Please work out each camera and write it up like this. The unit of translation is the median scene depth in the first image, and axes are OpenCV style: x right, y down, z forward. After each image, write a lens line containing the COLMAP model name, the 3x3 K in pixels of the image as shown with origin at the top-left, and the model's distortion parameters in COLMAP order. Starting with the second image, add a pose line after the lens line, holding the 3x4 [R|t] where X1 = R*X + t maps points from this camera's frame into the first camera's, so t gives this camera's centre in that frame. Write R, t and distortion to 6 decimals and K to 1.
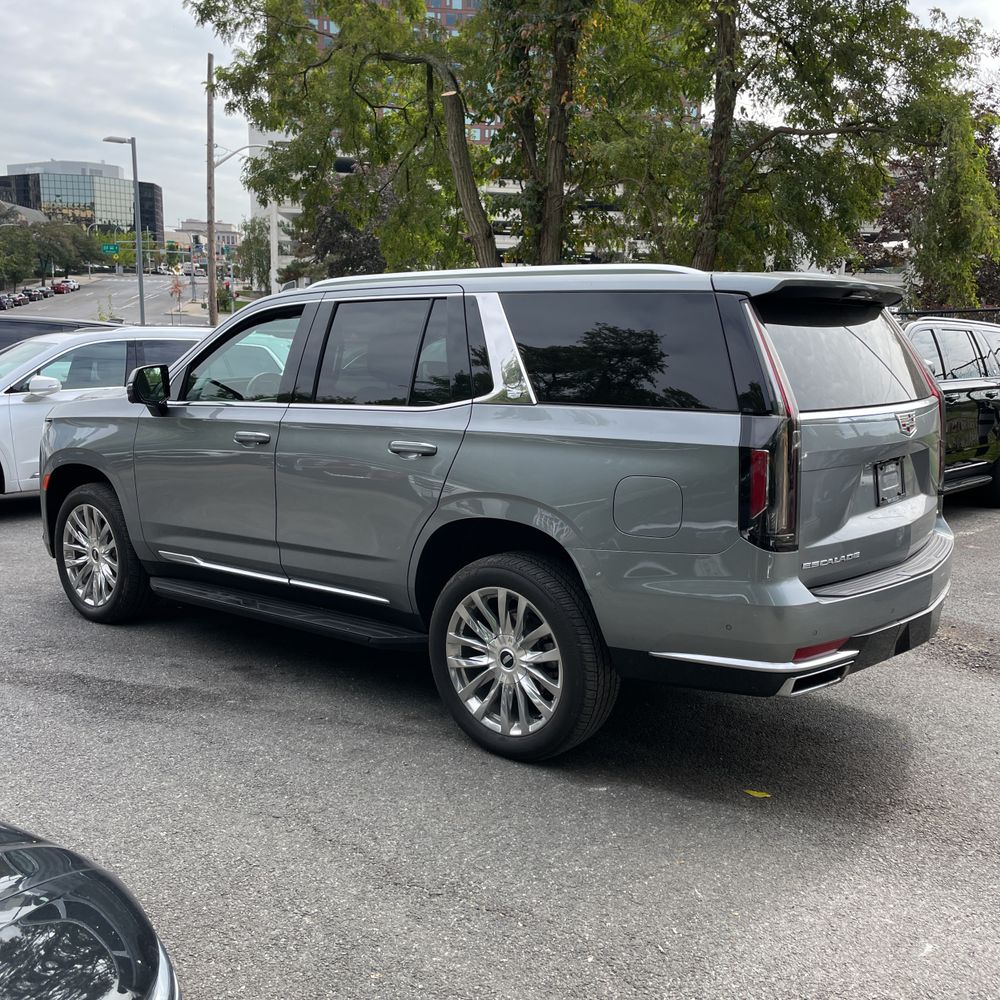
lens RADIAL K [[1002.5, 0, 511.5], [0, 1002.5, 499.1], [0, 0, 1]] dist [0.087103, -0.116032]
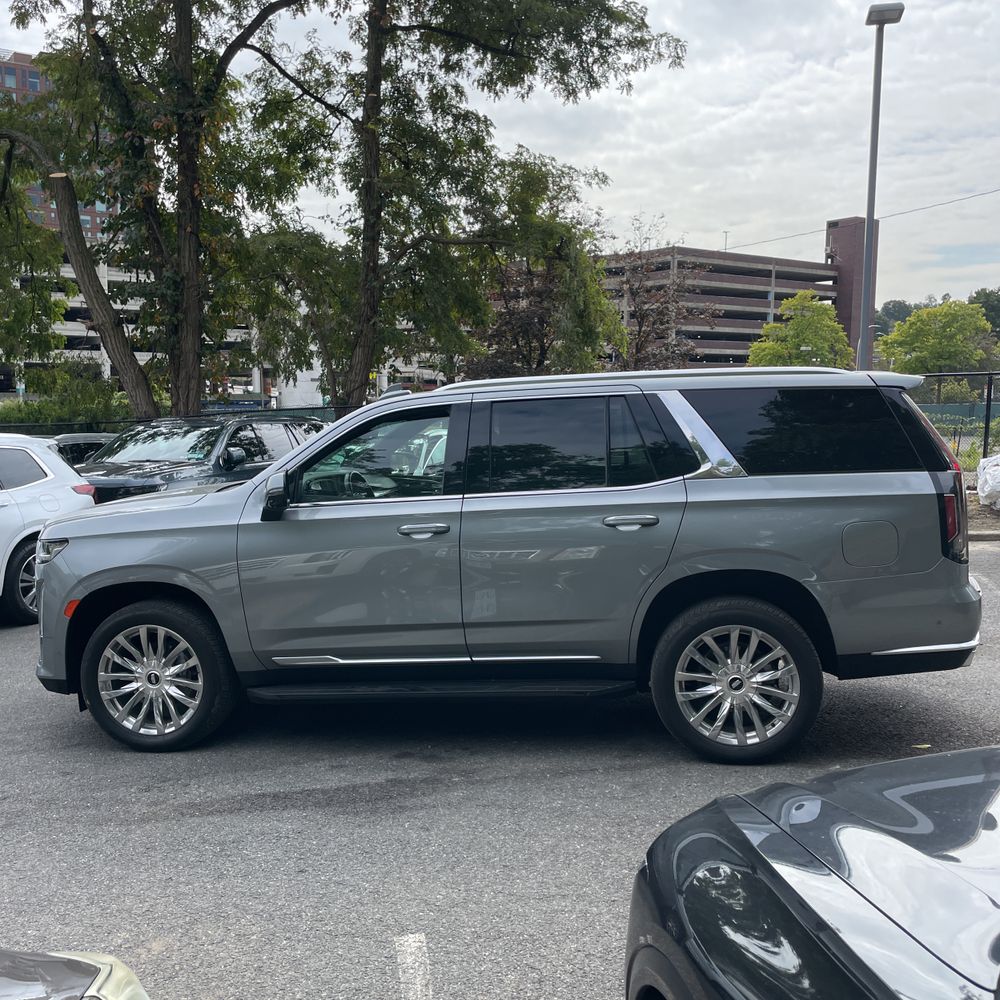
lens RADIAL K [[1002.5, 0, 511.5], [0, 1002.5, 499.1], [0, 0, 1]] dist [0.087103, -0.116032]
pose [[0.869869, -0.076098, 0.487378, -0.690541], [0.114838, 0.992122, -0.050054, -0.028760], [-0.479730, 0.099510, 0.871755, 0.026908]]
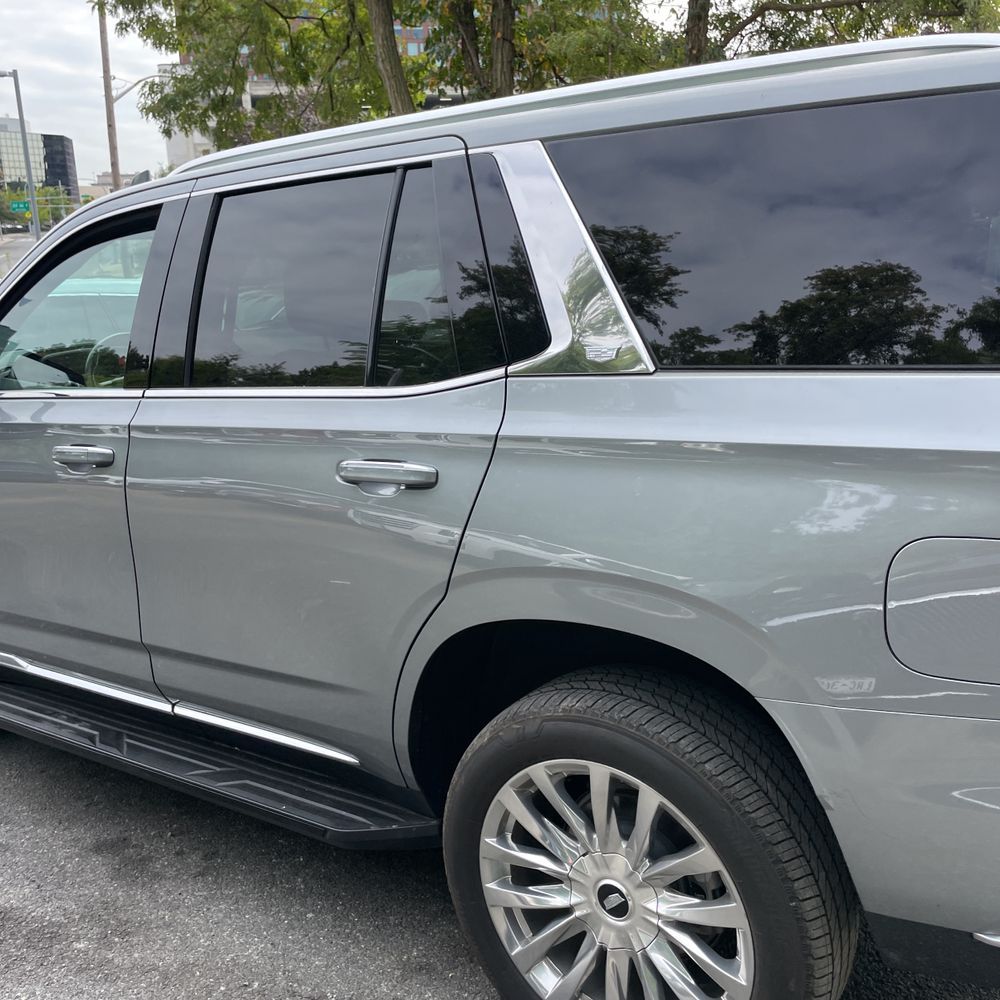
lens RADIAL K [[1002.5, 0, 511.5], [0, 1002.5, 499.1], [0, 0, 1]] dist [0.087103, -0.116032]
pose [[0.996660, -0.067018, 0.046667, -0.052802], [0.064211, 0.996176, 0.059253, -0.054961], [-0.050459, -0.056059, 0.997152, 0.437785]]
